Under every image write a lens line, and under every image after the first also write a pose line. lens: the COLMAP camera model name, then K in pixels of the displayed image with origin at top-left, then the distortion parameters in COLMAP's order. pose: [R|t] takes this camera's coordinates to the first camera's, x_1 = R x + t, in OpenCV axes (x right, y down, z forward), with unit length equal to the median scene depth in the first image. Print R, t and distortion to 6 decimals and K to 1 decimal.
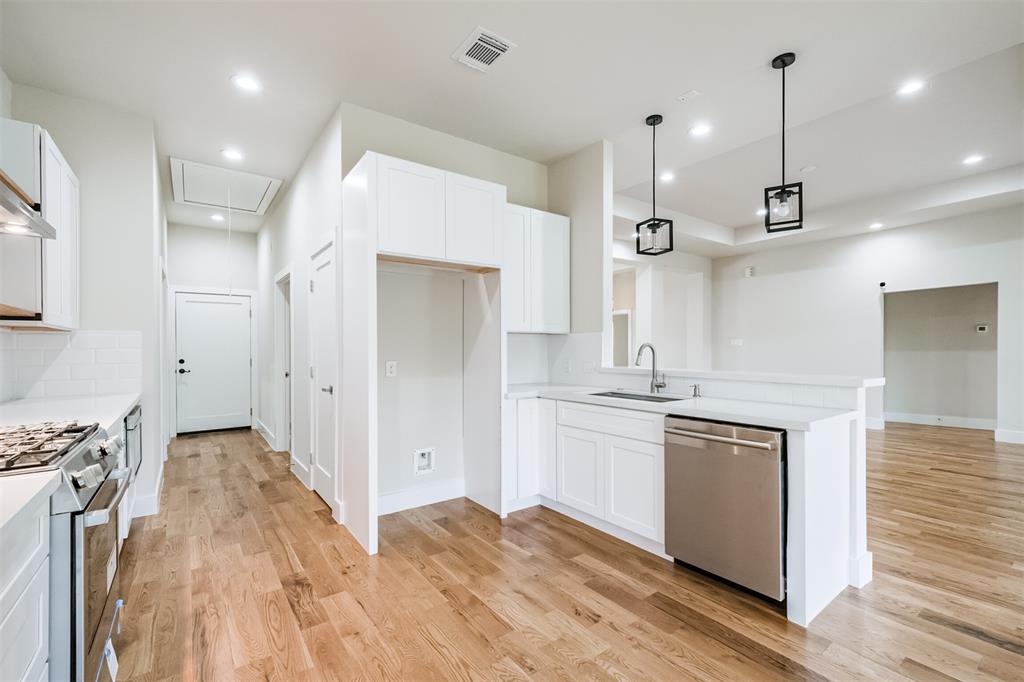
lens RADIAL K [[441.9, 0, 512.8], [0, 441.9, 345.2], [0, 0, 1]] dist [0.002275, 0.000186]
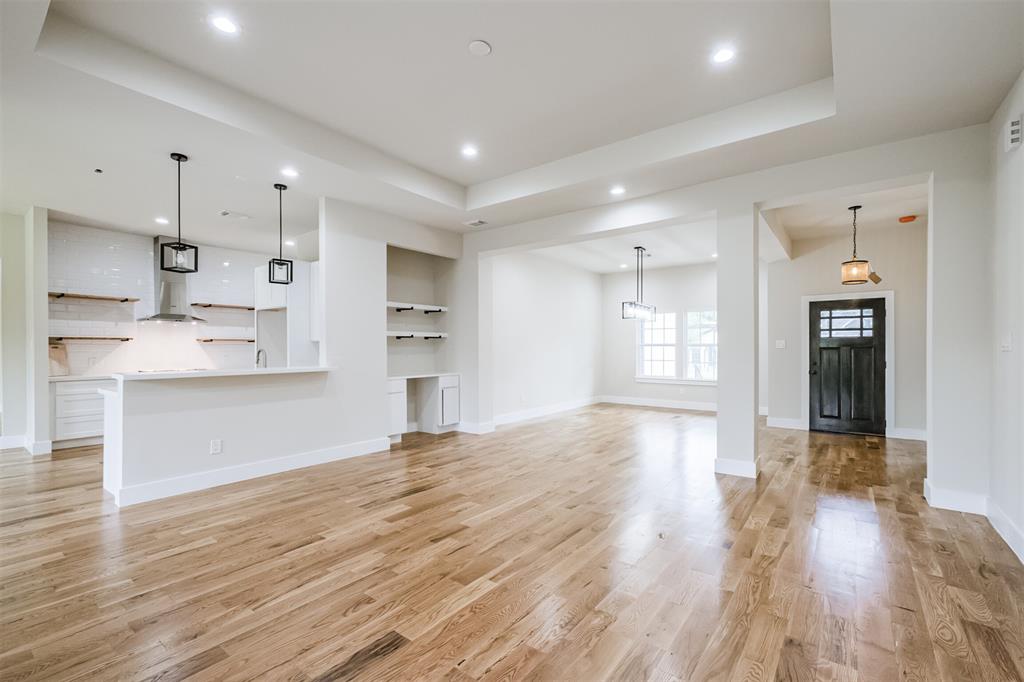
lens RADIAL K [[445.1, 0, 513.3], [0, 445.1, 344.2], [0, 0, 1]] dist [0.006986, 0.000246]
pose [[0.280887, -0.004753, -0.959729, 1.777709], [0.004215, 0.999984, -0.003719, -0.009888], [0.959732, -0.003001, 0.280902, 1.247214]]
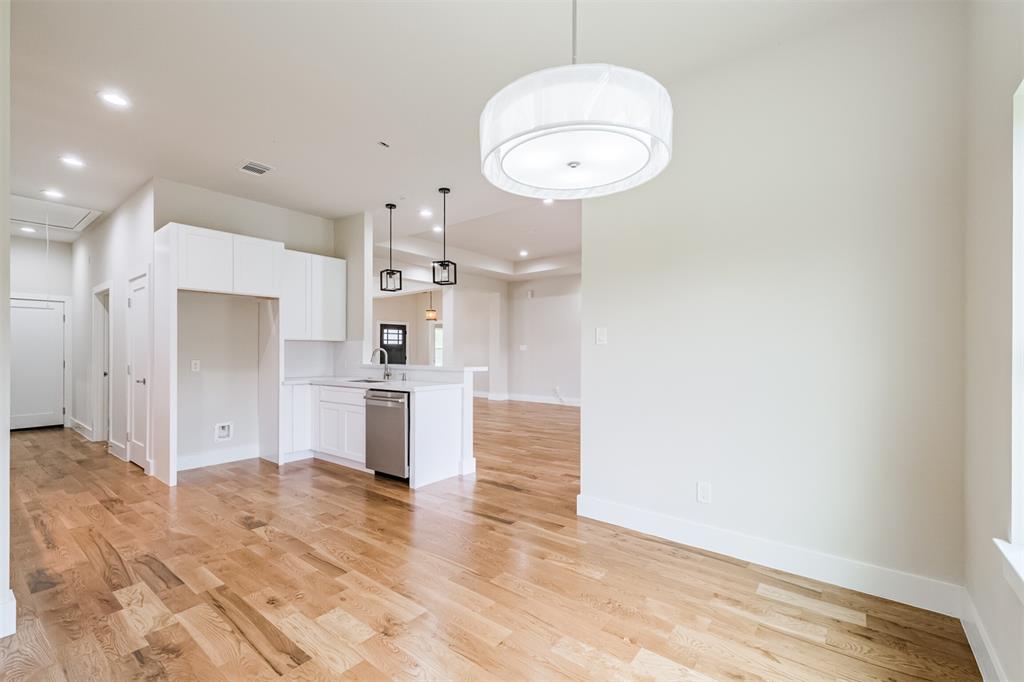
lens RADIAL K [[439.6, 0, 514.3], [0, 439.6, 346.8], [0, 0, 1]] dist [0.001711, 0.000668]
pose [[0.962467, 0.004993, 0.271353, 0.303618], [-0.003533, 0.999977, -0.005869, -0.001893], [-0.271376, 0.004690, 0.962462, -0.589637]]
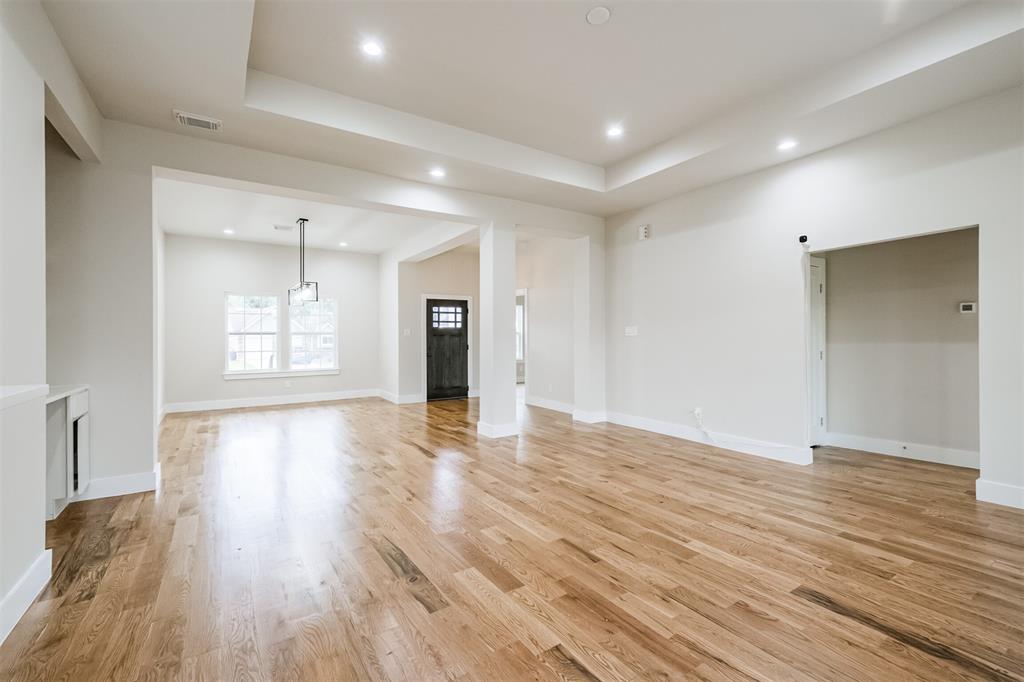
lens RADIAL K [[443.3, 0, 509.7], [0, 443.3, 335.3], [0, 0, 1]] dist [0.002873, 0.000463]
pose [[0.998586, -0.003091, -0.053078, 0.822772], [0.003265, 0.999990, 0.003192, -0.004084], [0.053067, -0.003361, 0.998585, 0.622382]]
